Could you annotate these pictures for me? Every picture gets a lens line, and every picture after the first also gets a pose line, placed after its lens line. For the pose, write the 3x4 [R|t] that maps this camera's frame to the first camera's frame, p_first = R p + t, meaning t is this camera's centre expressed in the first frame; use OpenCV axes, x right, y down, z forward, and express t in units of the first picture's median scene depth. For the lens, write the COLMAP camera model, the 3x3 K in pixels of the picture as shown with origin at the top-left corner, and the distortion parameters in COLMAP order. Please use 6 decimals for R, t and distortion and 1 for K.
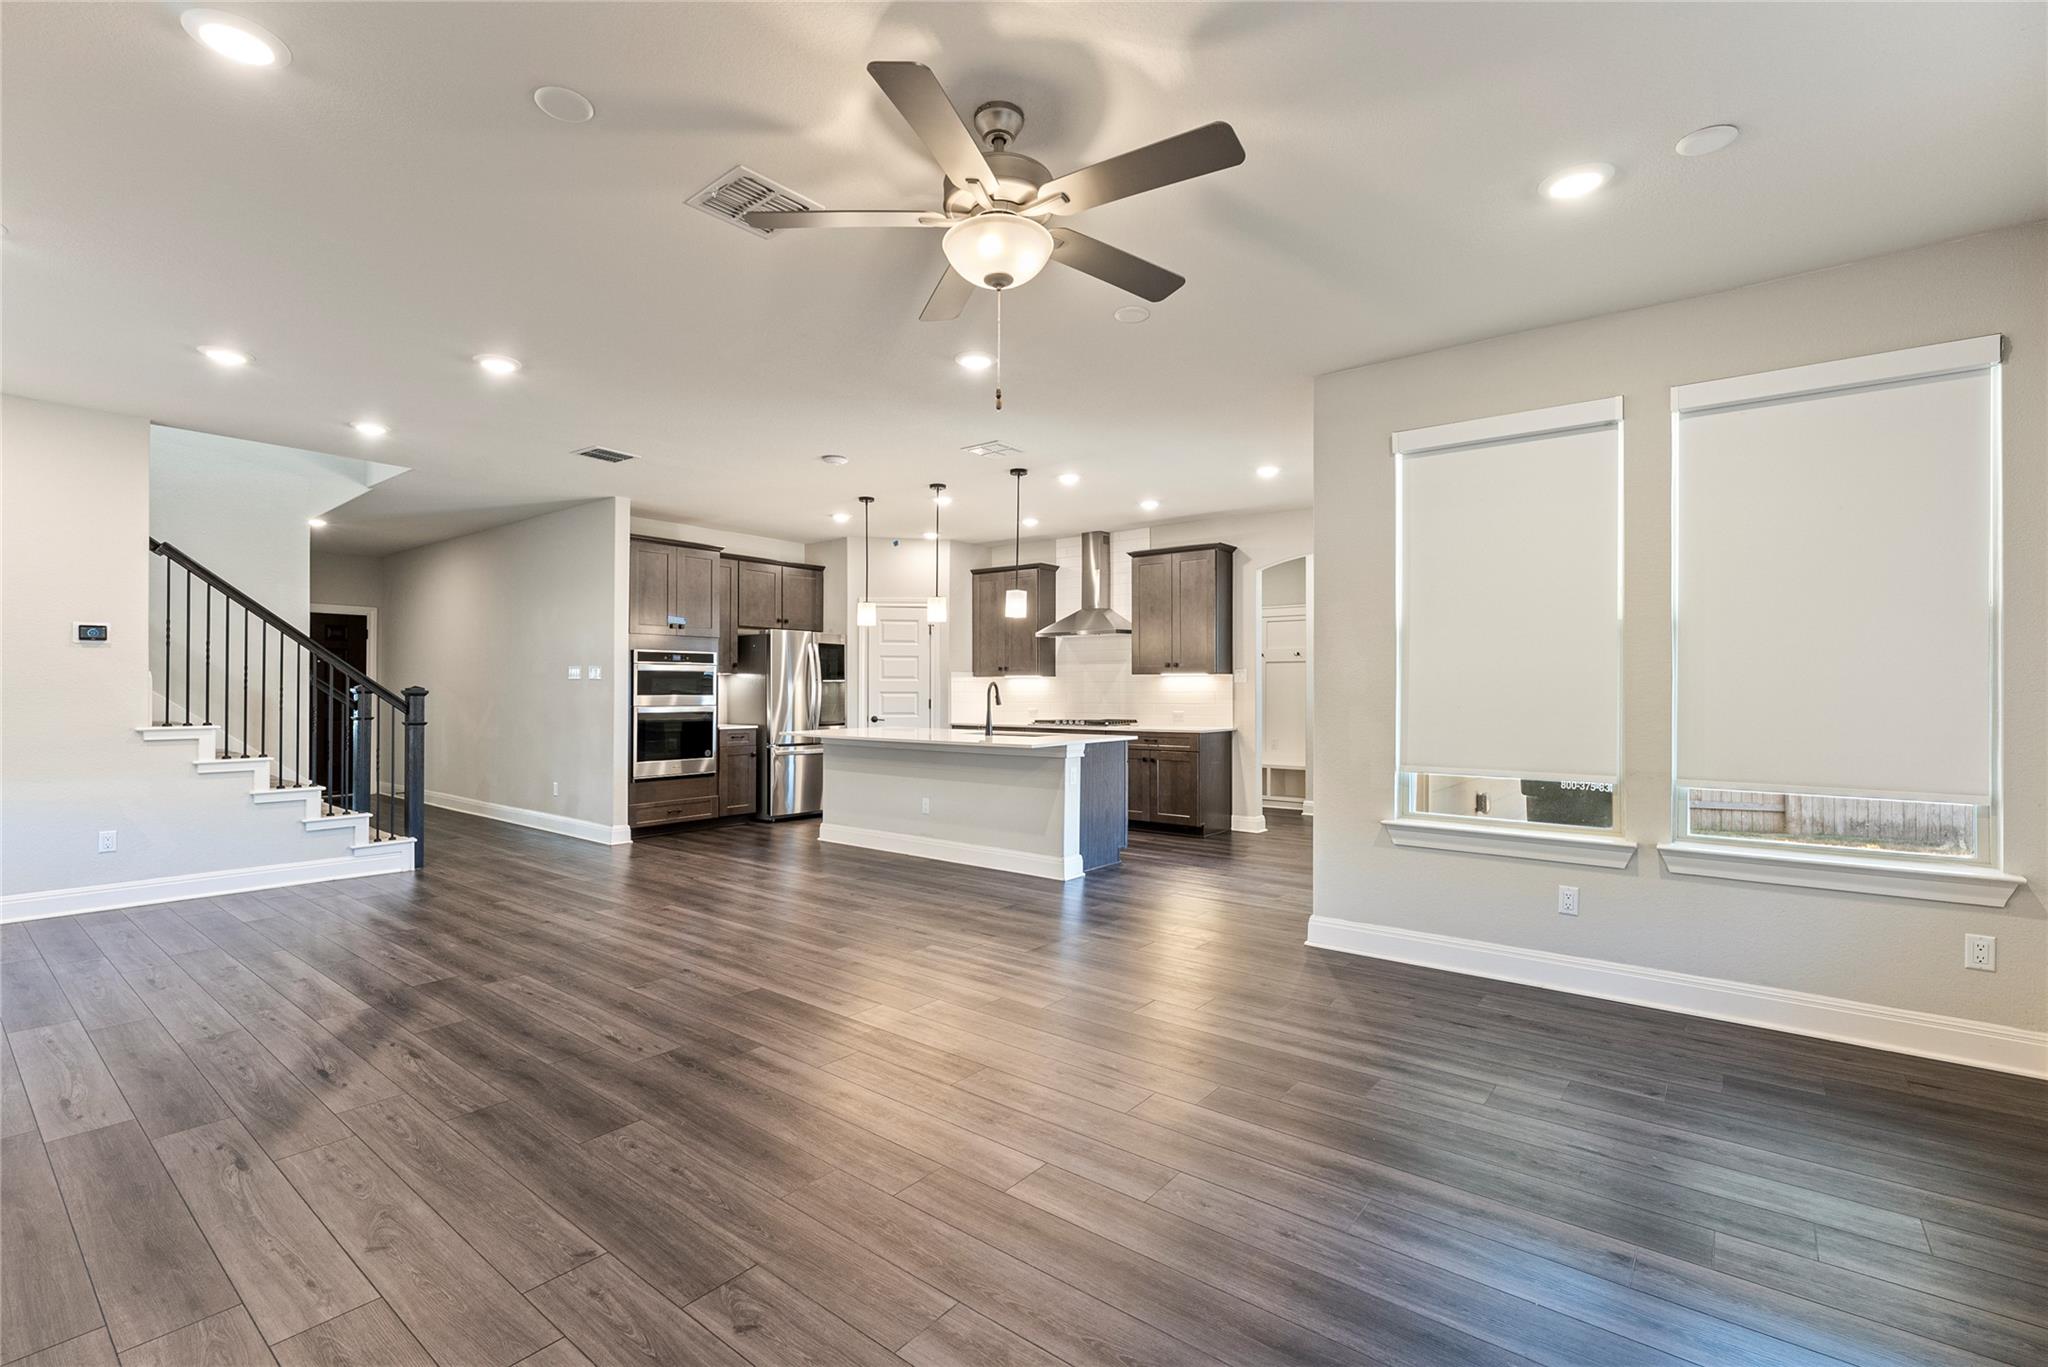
lens RADIAL K [[914.9, 0, 1014.4], [0, 914.9, 688.7], [0, 0, 1]] dist [-0.004586, -0.000399]
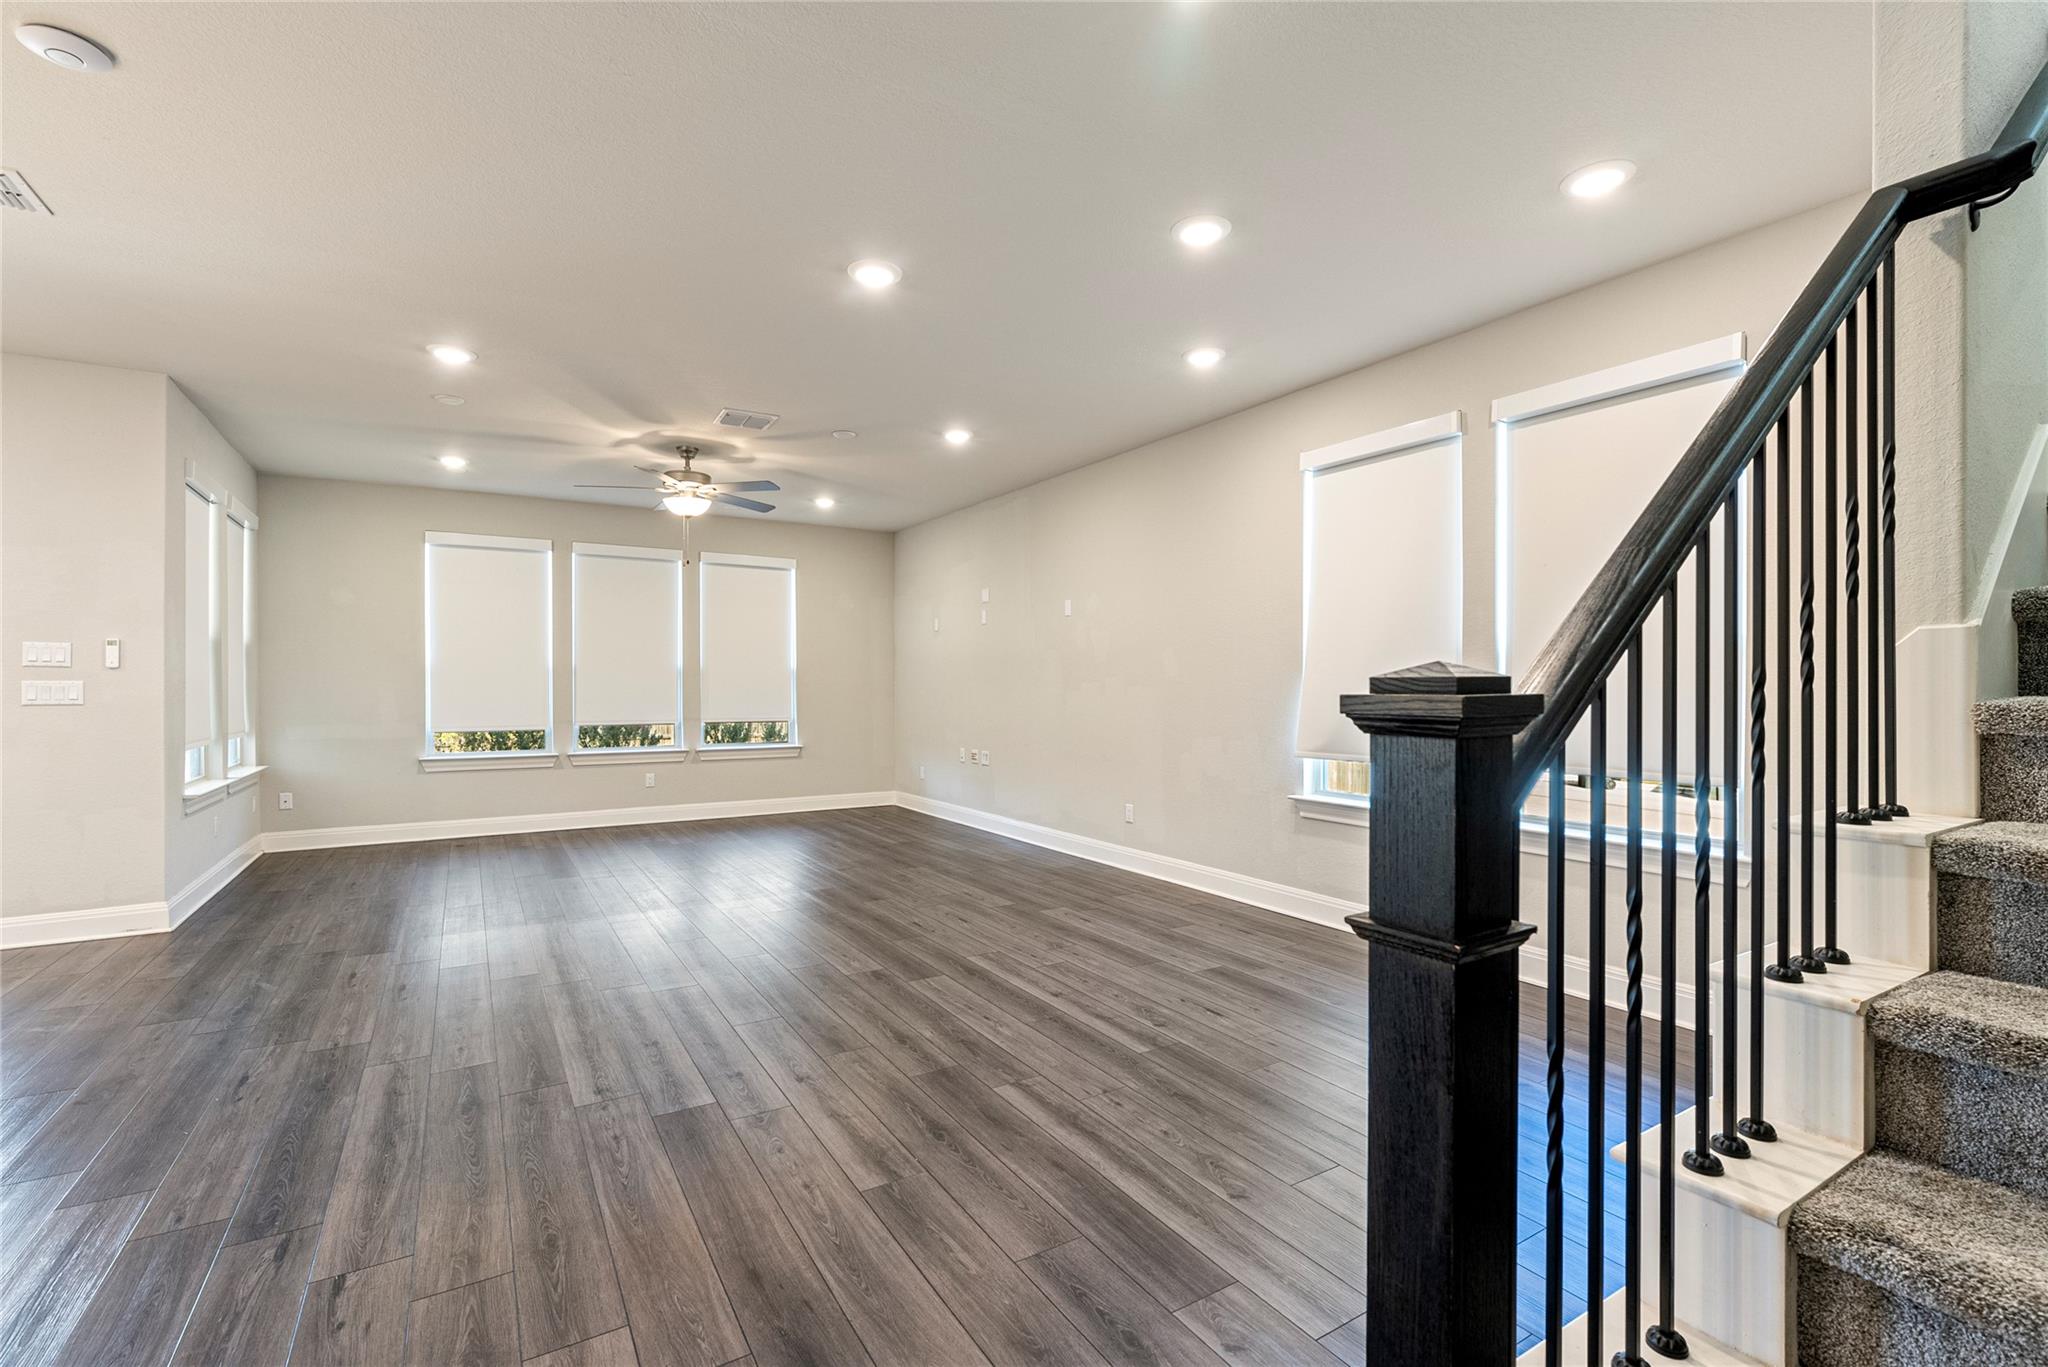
lens RADIAL K [[914.9, 0, 1014.9], [0, 914.9, 685.3], [0, 0, 1]] dist [-0.004586, -0.000399]
pose [[-0.939866, -0.002864, 0.341531, -1.081055], [-0.003838, 0.999990, -0.002175, 0.003095], [-0.341522, -0.003355, -0.939868, 1.933830]]
